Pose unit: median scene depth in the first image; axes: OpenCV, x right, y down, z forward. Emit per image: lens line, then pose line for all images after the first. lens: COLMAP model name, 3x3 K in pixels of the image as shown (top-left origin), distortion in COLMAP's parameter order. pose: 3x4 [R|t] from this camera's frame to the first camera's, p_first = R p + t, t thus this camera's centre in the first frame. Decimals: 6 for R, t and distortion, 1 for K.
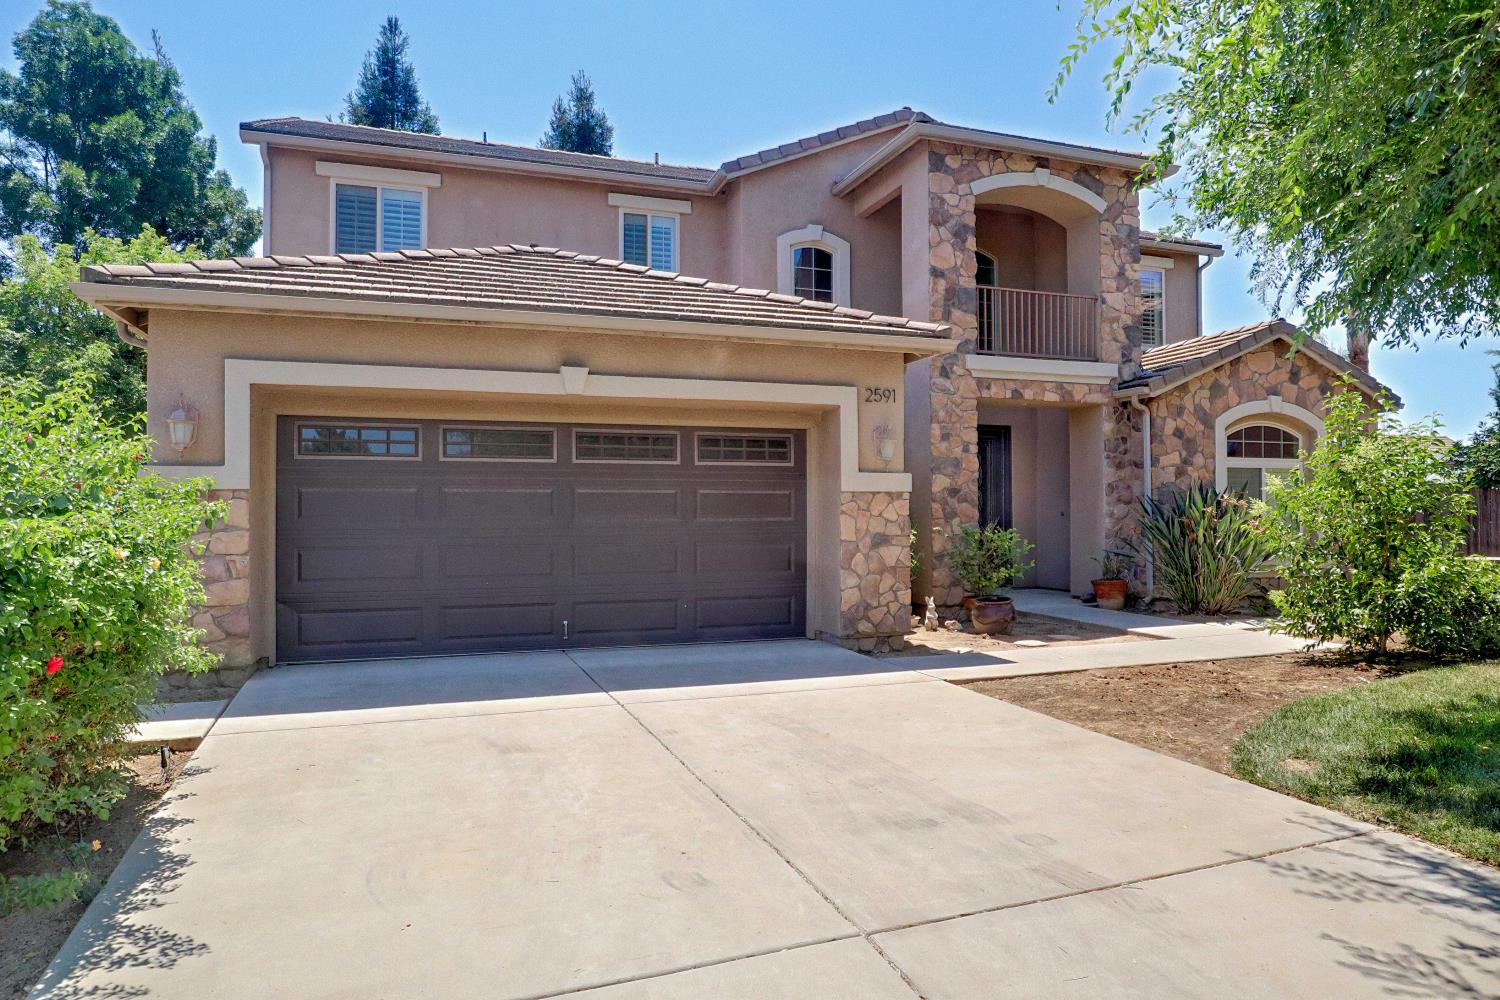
lens RADIAL K [[903.5, 0, 740.4], [0, 903.5, 495.5], [0, 0, 1]] dist [-0.030047, 0.007146]
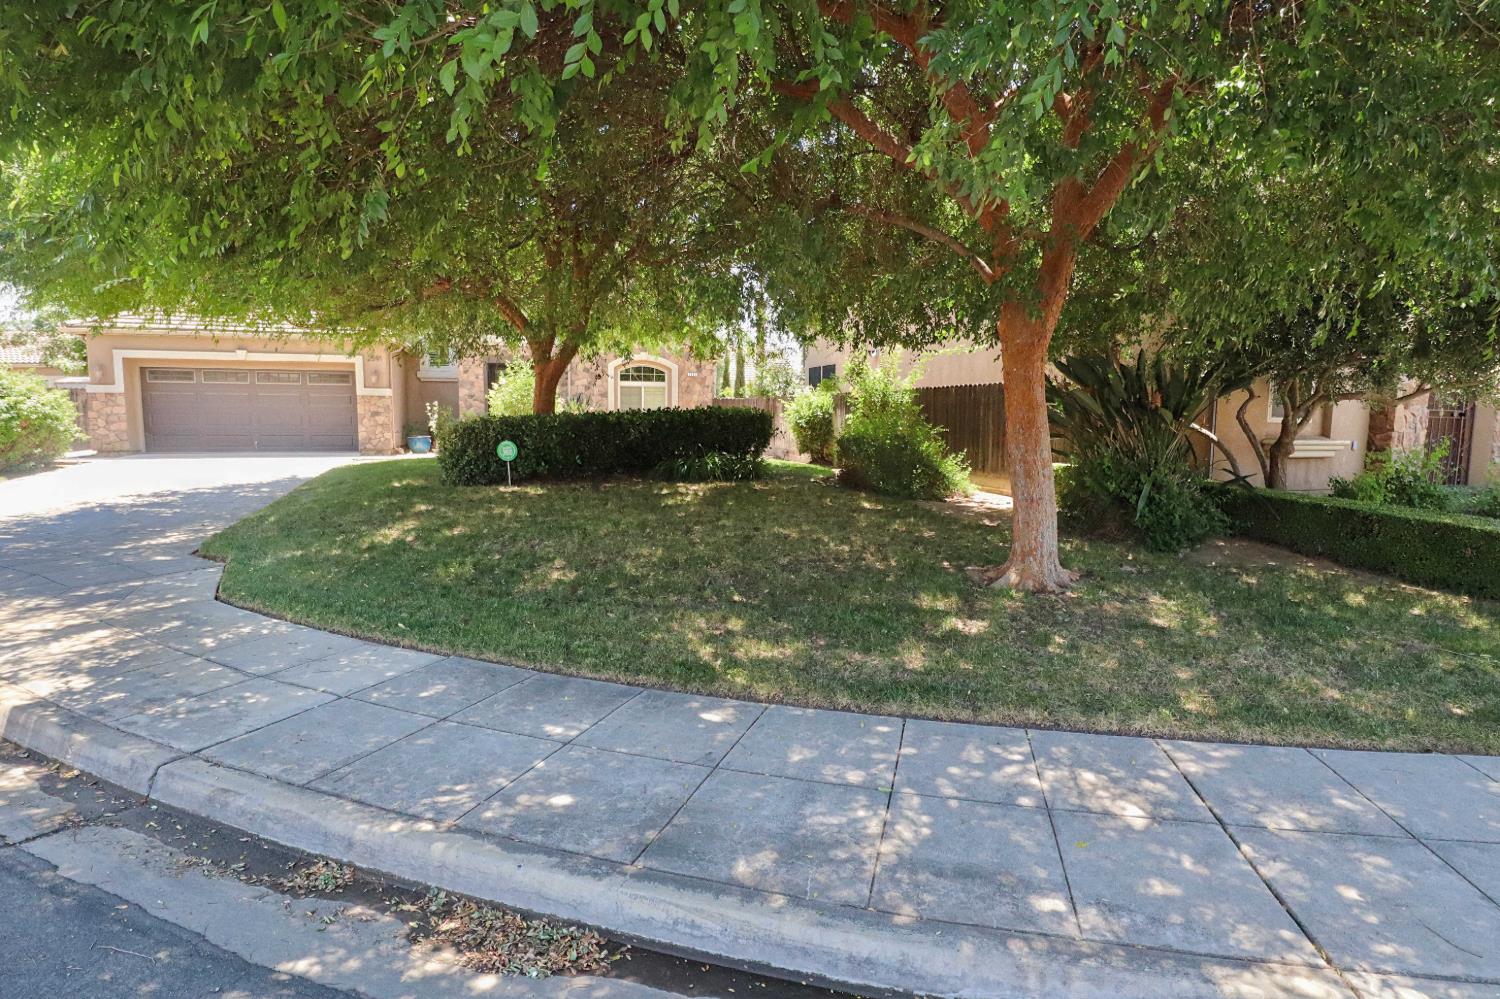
lens RADIAL K [[766.2, 0, 747.4], [0, 766.2, 499.5], [0, 0, 1]] dist [-0.024245, -0.000452]
pose [[0.999120, 0.012443, -0.040066, 1.234018], [-0.007687, 0.993134, 0.116729, 0.028936], [0.041243, -0.116319, 0.992355, -1.102483]]
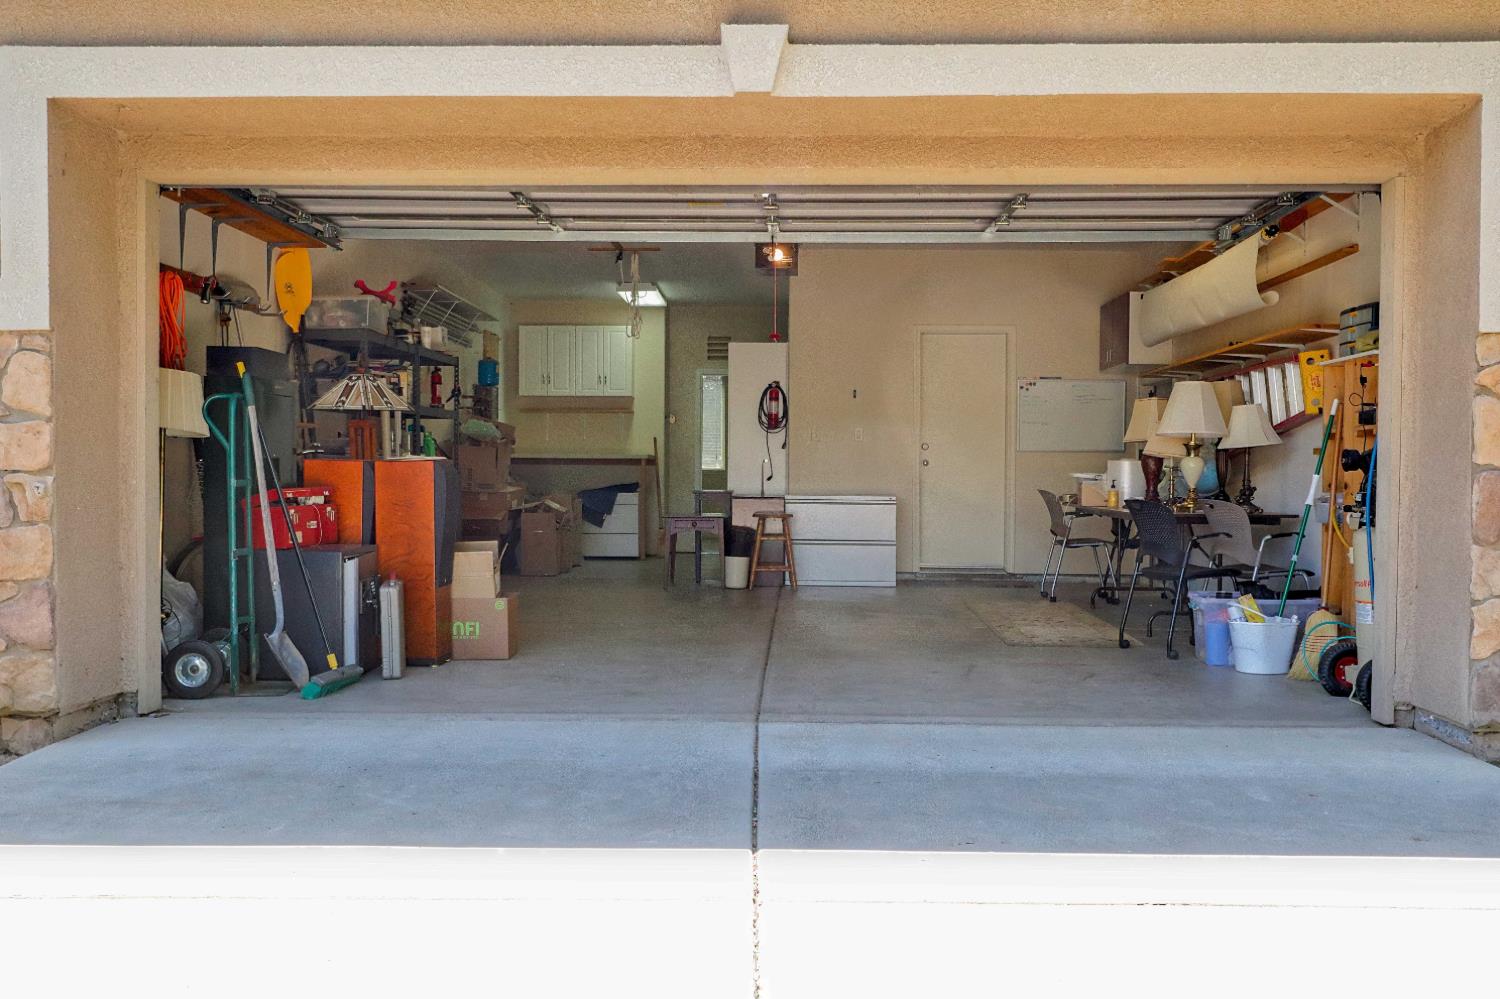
lens RADIAL K [[1471.3, 0, 744.9], [0, 1471.3, 498.2], [0, 0, 1]] dist [0.001543, 0.000000]
pose [[0.937851, 0.015950, -0.346671, 0.036530], [-0.001563, 0.999127, 0.041740, 0.034524], [0.347034, -0.038604, 0.937058, 0.302920]]
